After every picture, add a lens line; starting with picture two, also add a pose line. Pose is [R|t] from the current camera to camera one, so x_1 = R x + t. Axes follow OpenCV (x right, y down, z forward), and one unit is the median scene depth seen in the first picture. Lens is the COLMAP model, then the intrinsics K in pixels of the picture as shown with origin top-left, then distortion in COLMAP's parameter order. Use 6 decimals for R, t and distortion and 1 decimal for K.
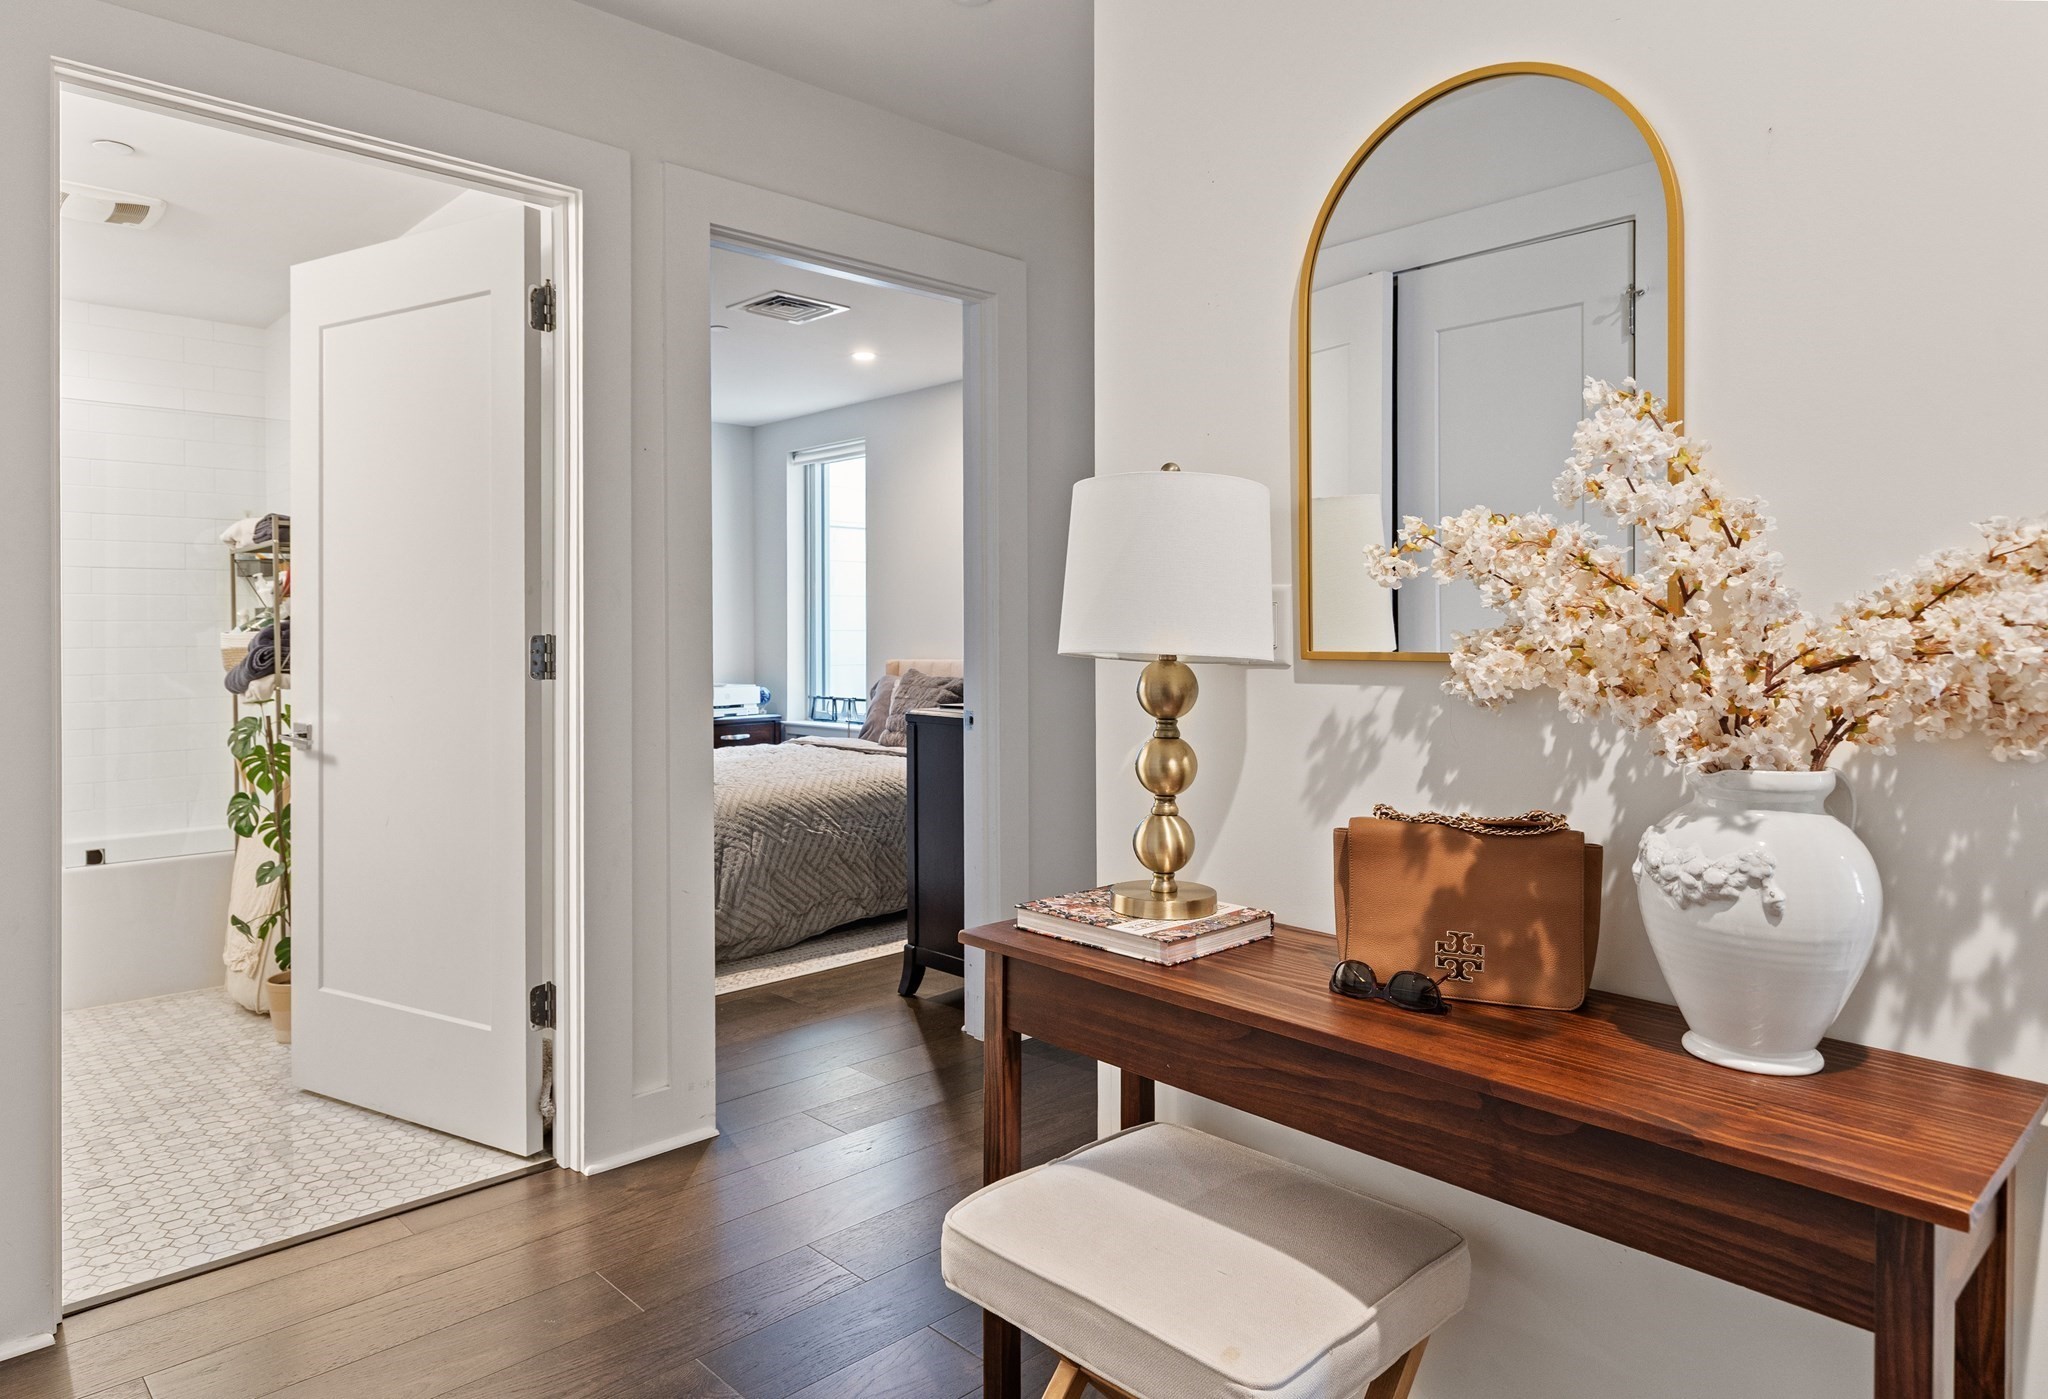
lens RADIAL K [[1240.1, 0, 1024.0], [0, 1240.1, 699.5], [0, 0, 1]] dist [-0.002113, -0.000211]
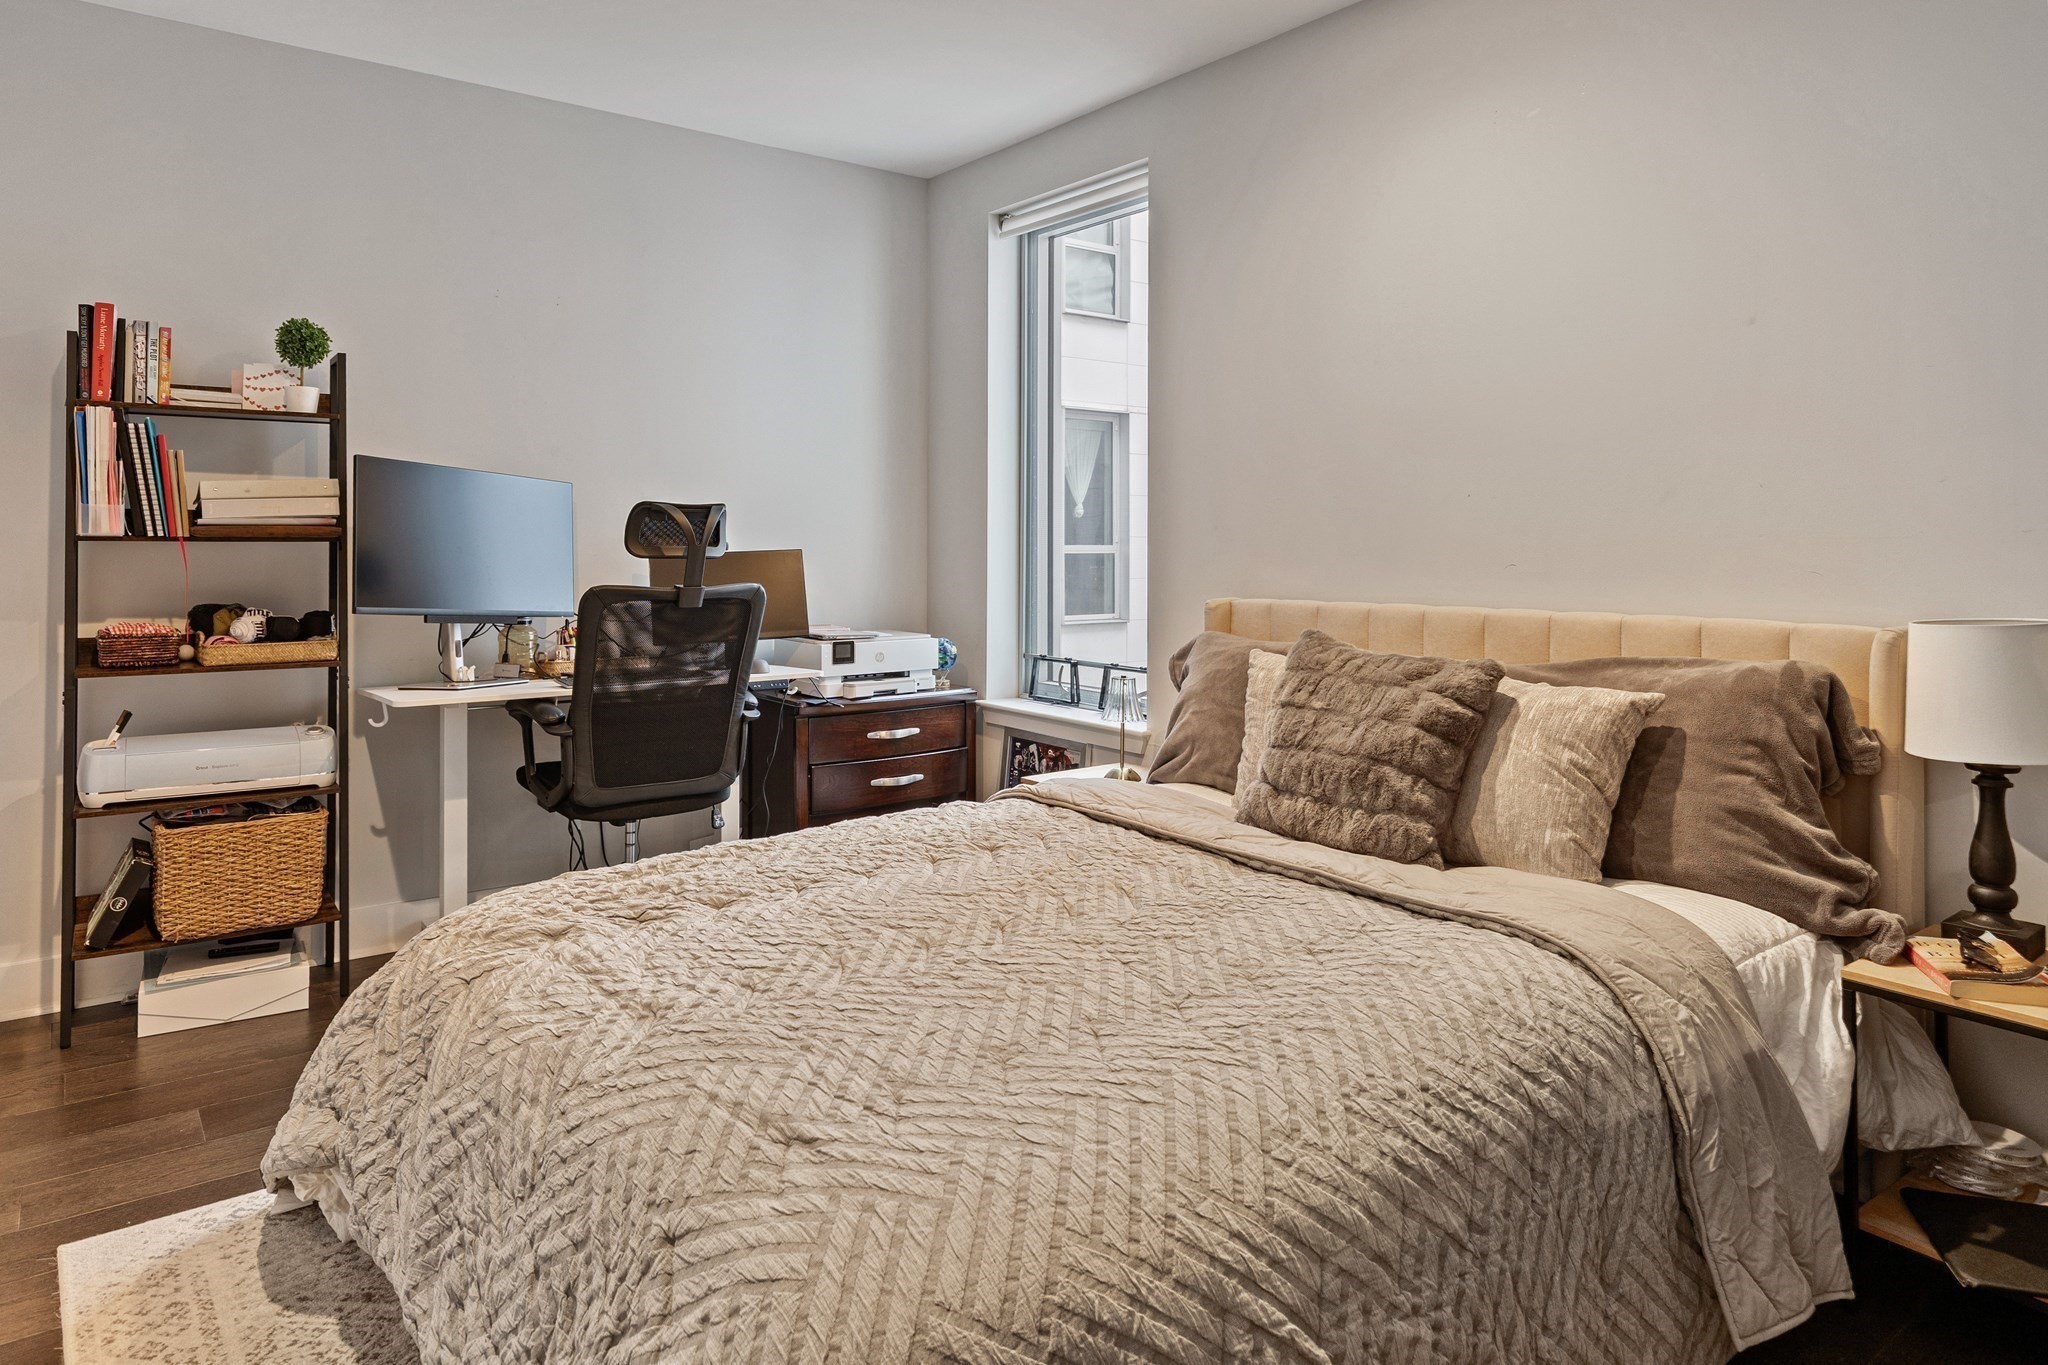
lens RADIAL K [[1231.7, 0, 1024.0], [0, 1231.7, 682.5], [0, 0, 1]] dist [0.067337, 0.000088]
pose [[0.992512, 0.027949, -0.118909, -0.110368], [-0.020667, 0.997860, 0.062036, -0.024934], [0.120388, -0.059114, 0.990965, 0.464566]]
